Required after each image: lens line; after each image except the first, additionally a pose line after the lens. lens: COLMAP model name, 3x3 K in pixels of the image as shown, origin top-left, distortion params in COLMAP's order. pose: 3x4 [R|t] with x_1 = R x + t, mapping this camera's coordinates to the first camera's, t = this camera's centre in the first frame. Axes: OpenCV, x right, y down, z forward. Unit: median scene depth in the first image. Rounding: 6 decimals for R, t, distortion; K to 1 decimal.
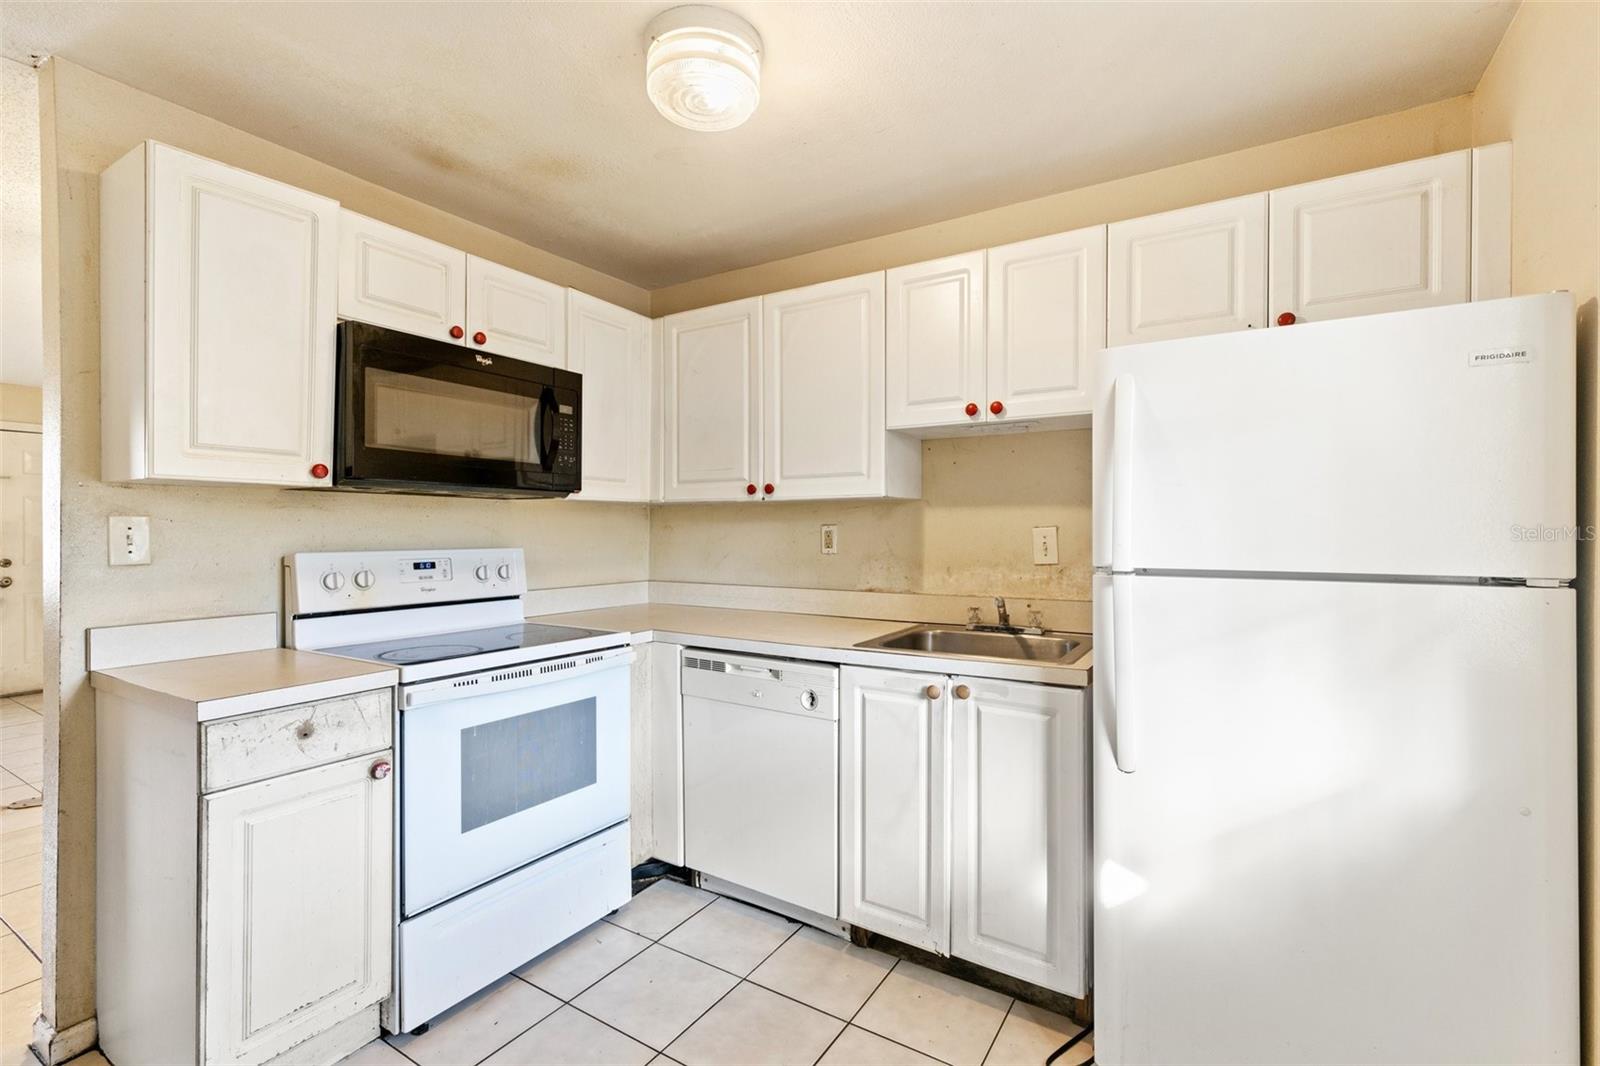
lens RADIAL K [[708.6, 0, 801.1], [0, 708.6, 527.7], [0, 0, 1]] dist [0.003202, 0.000105]
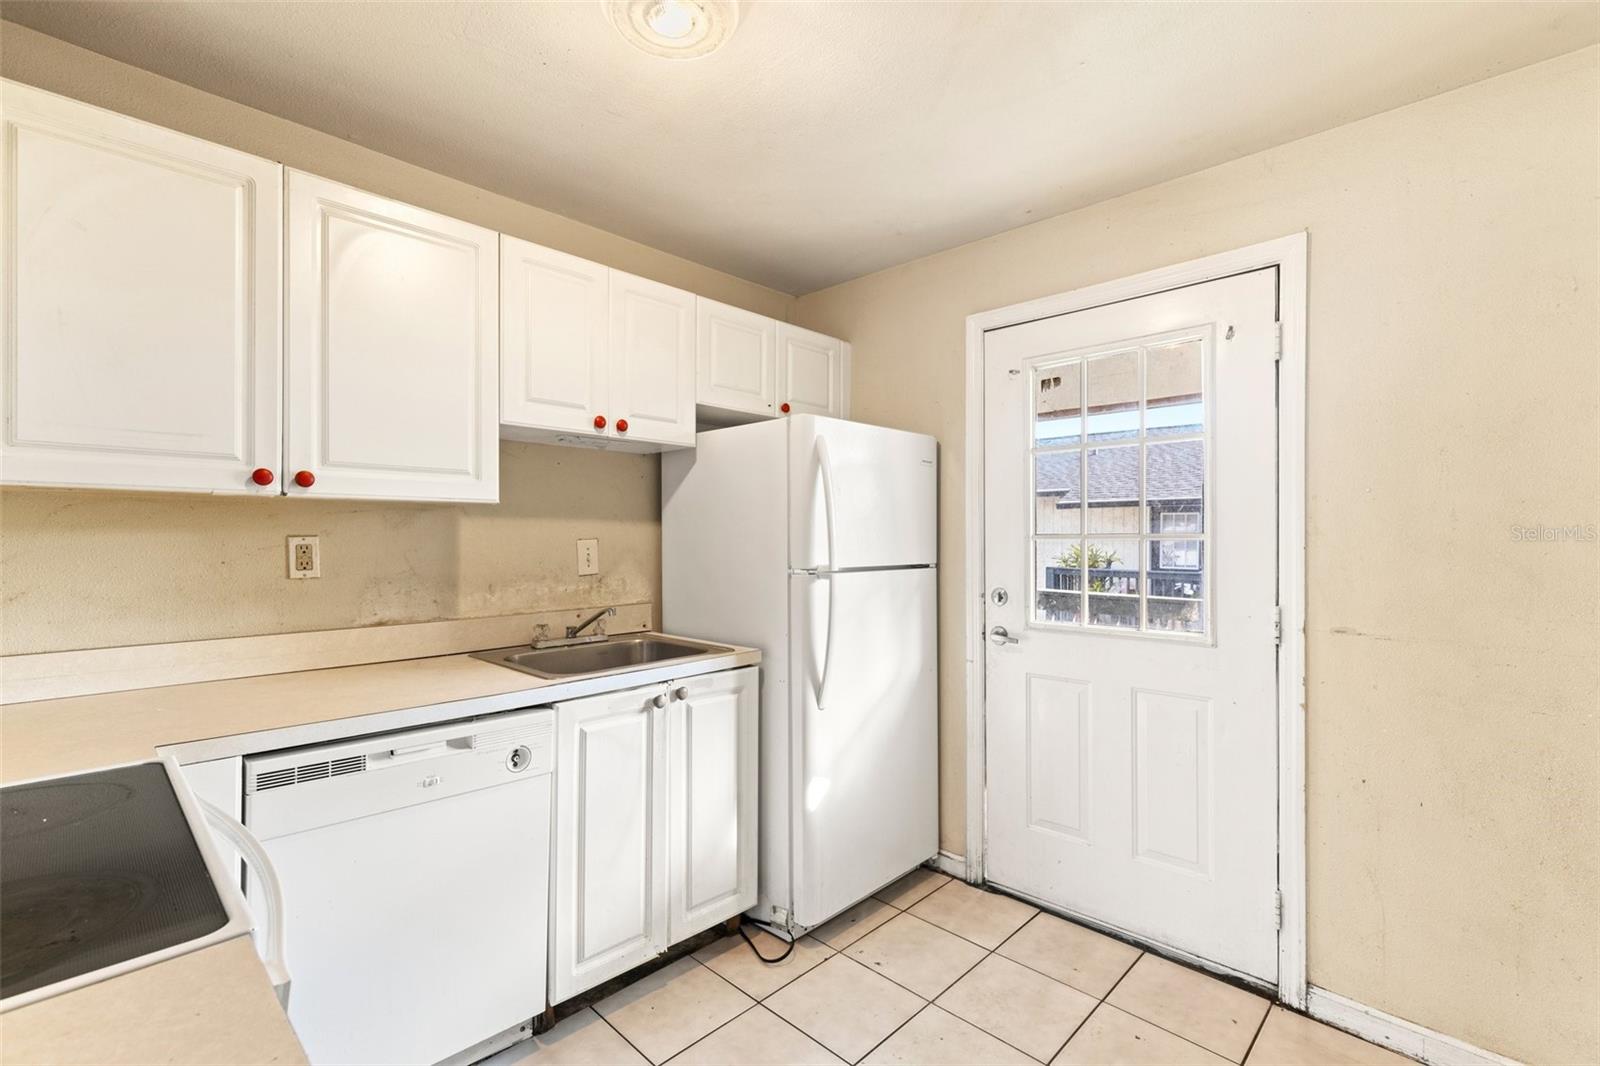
lens RADIAL K [[717.5, 0, 800.1], [0, 717.5, 537.2], [0, 0, 1]] dist [0.004281, 0.000259]
pose [[0.206934, 0.001452, 0.978354, -0.647816], [-0.003924, 0.999992, -0.000654, -0.004831], [-0.978347, -0.003704, 0.206938, 0.483456]]
